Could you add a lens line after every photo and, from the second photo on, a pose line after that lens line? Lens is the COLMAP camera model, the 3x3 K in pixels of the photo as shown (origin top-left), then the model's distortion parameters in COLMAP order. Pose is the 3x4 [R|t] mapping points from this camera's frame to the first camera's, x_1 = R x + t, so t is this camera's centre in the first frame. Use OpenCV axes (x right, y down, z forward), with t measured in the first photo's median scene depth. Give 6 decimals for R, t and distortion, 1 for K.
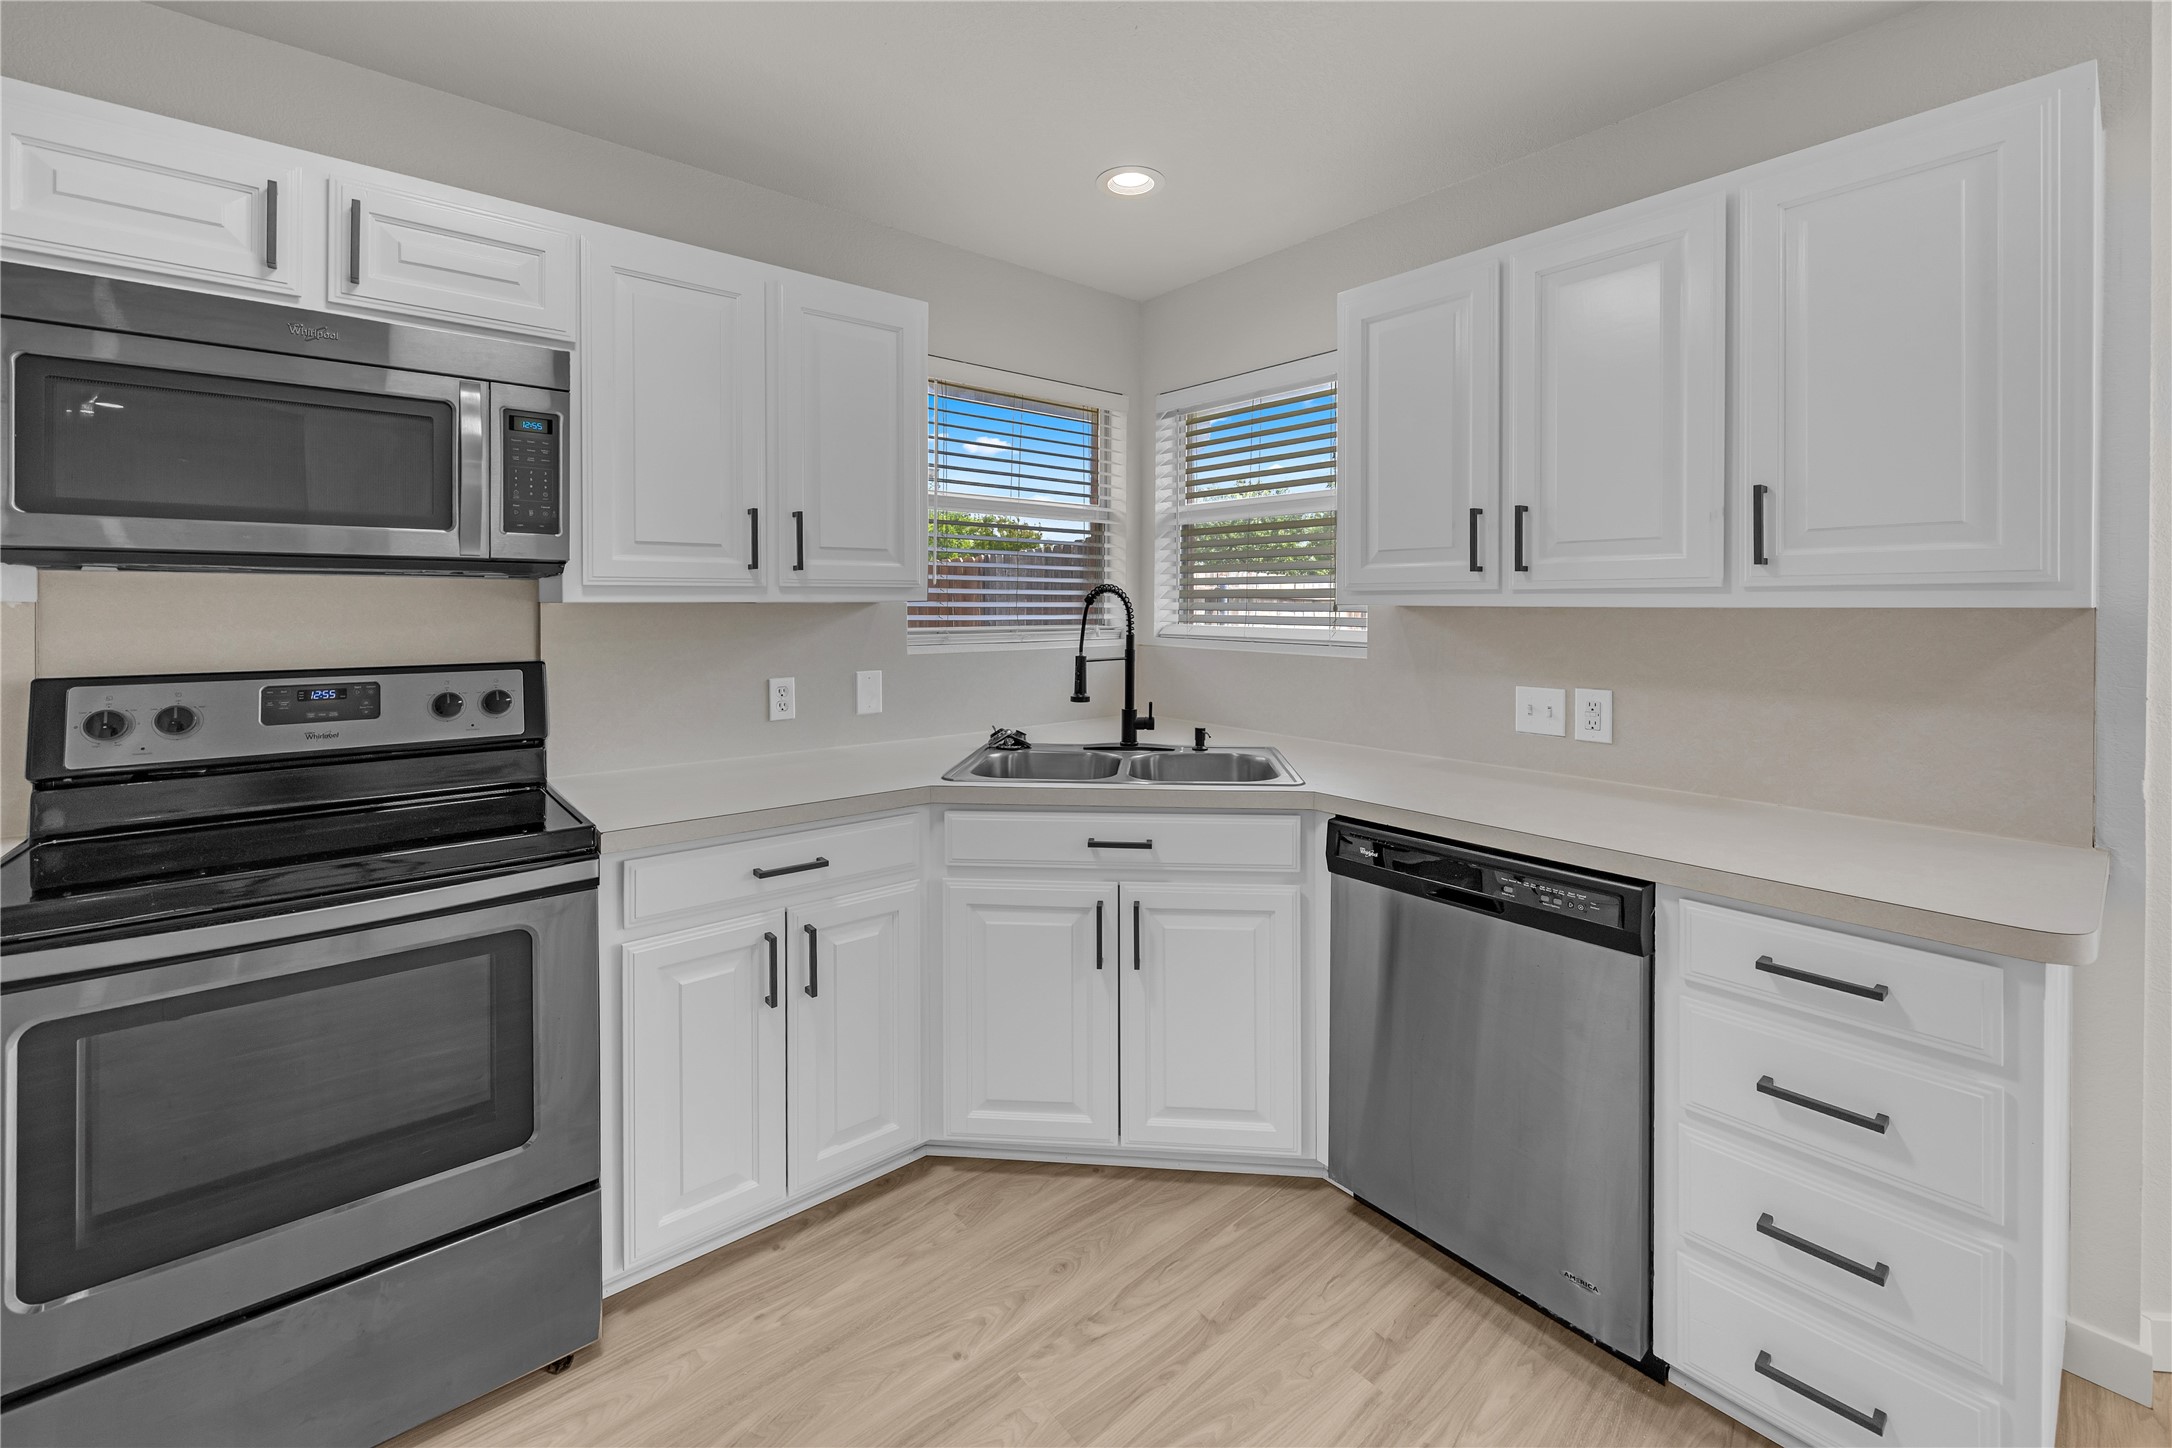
lens RADIAL K [[1000.0, 0, 1087.6], [0, 1000.0, 605.3], [0, 0, 1]] dist [-0.001975, 0.000246]
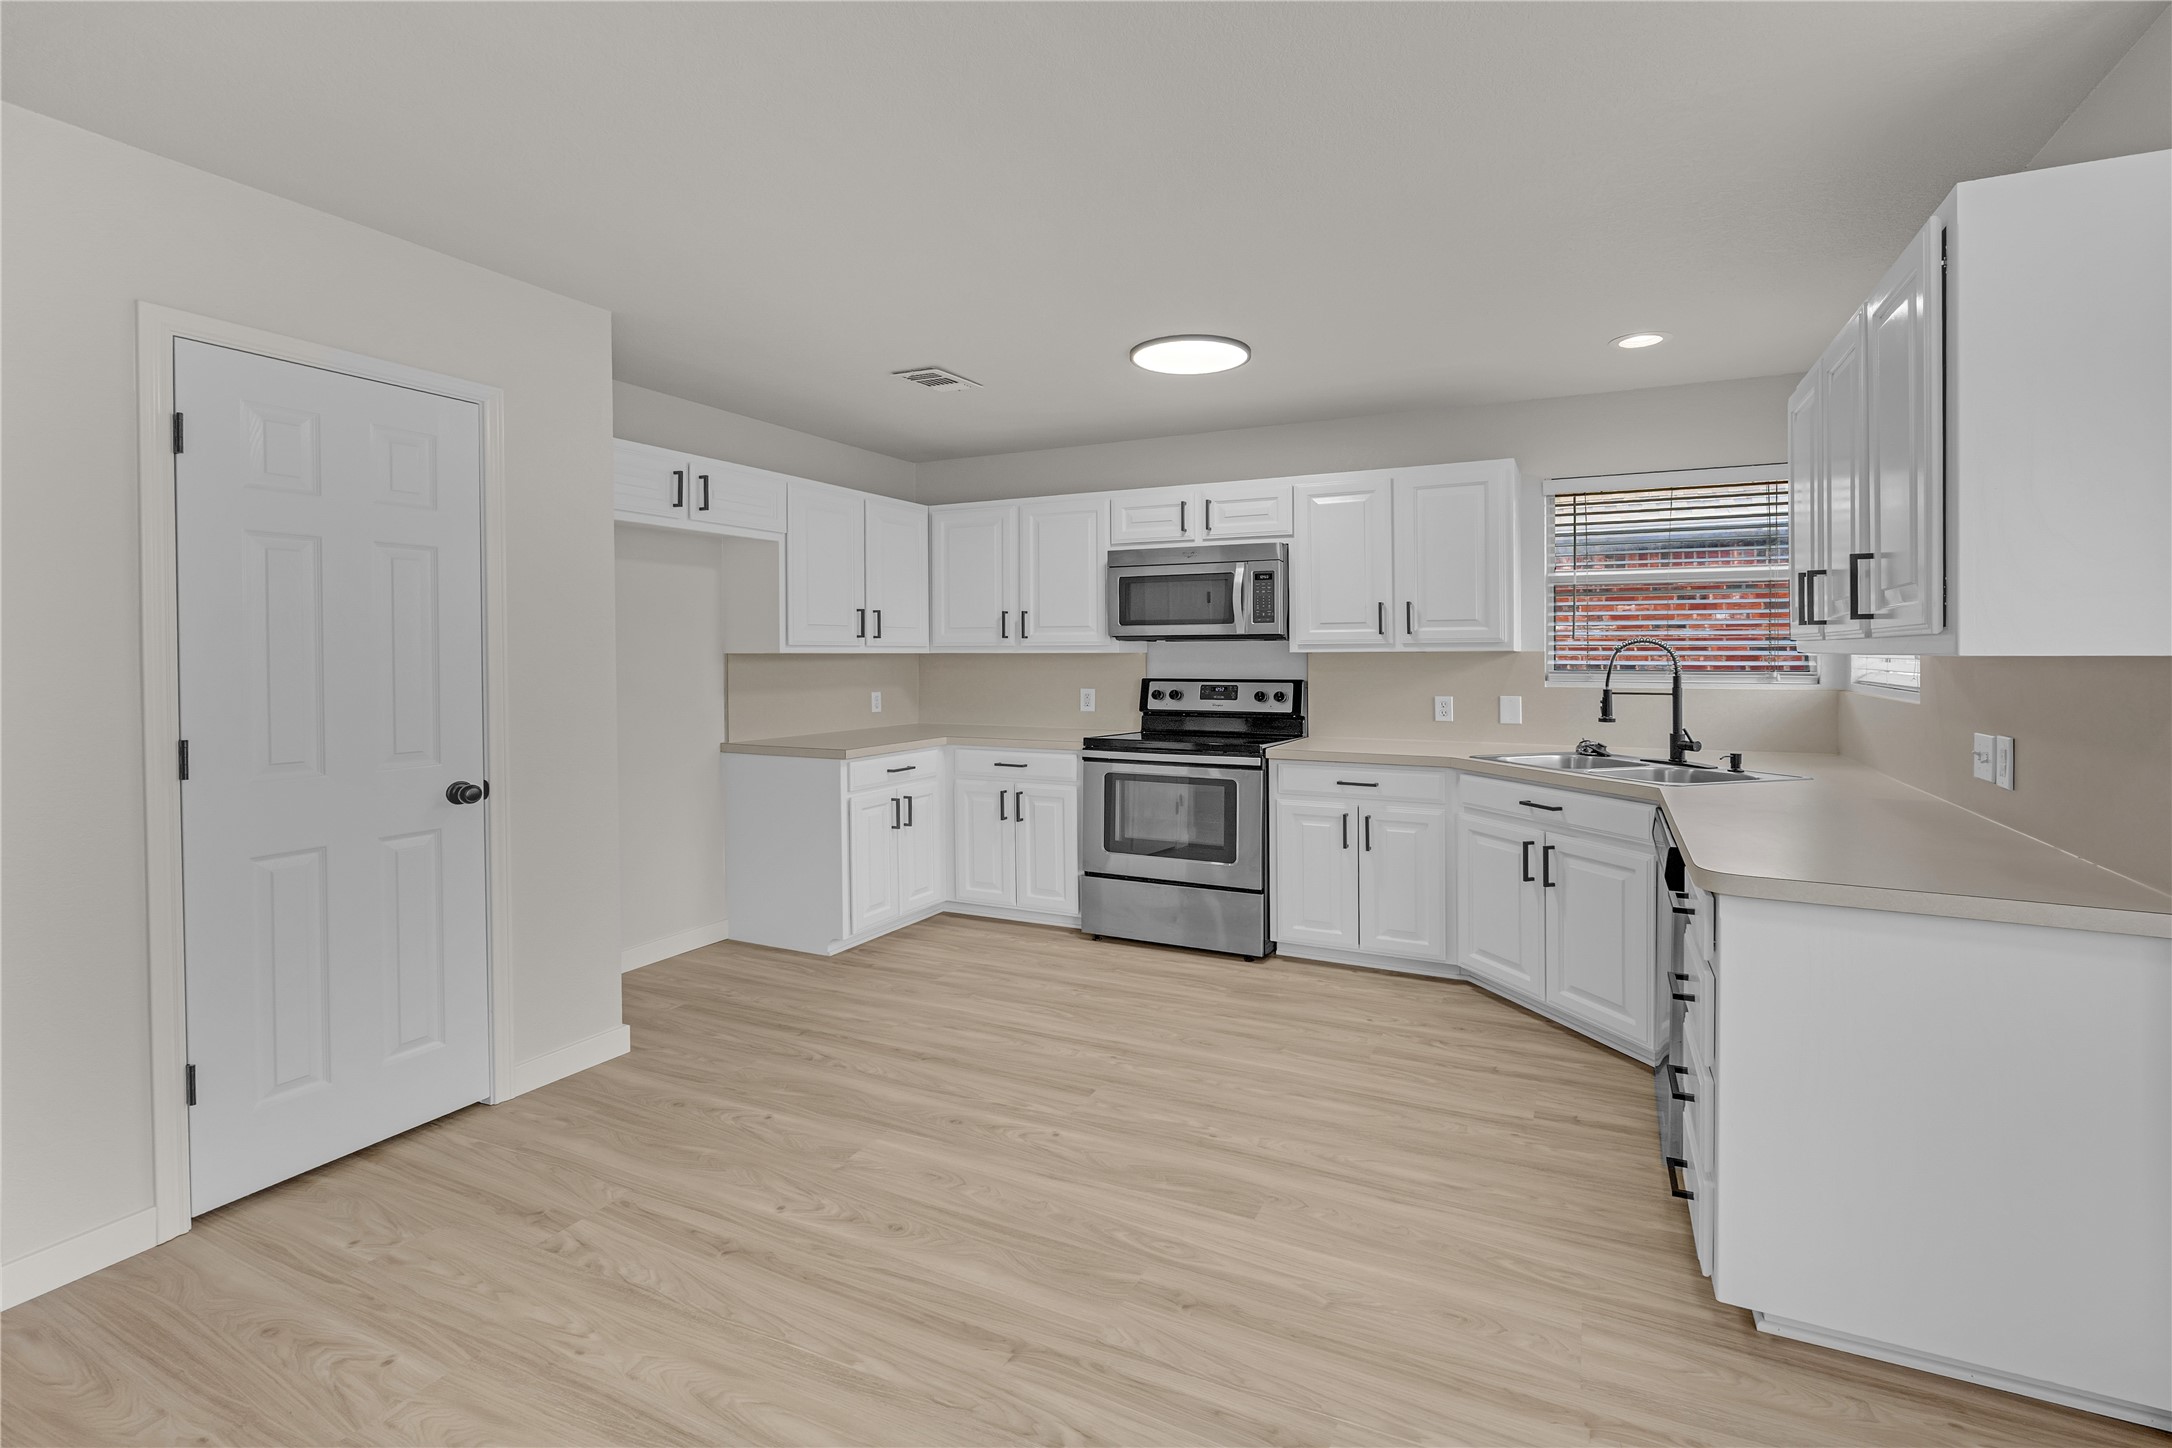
lens RADIAL K [[928.9, 0, 1100.4], [0, 928.9, 659.8], [0, 0, 1]] dist [-0.003190, 0.000323]
pose [[0.443779, 0.008625, -0.896095, 1.108682], [0.001697, 0.999944, 0.010465, -0.008351], [0.896135, -0.006165, 0.443739, -0.282173]]
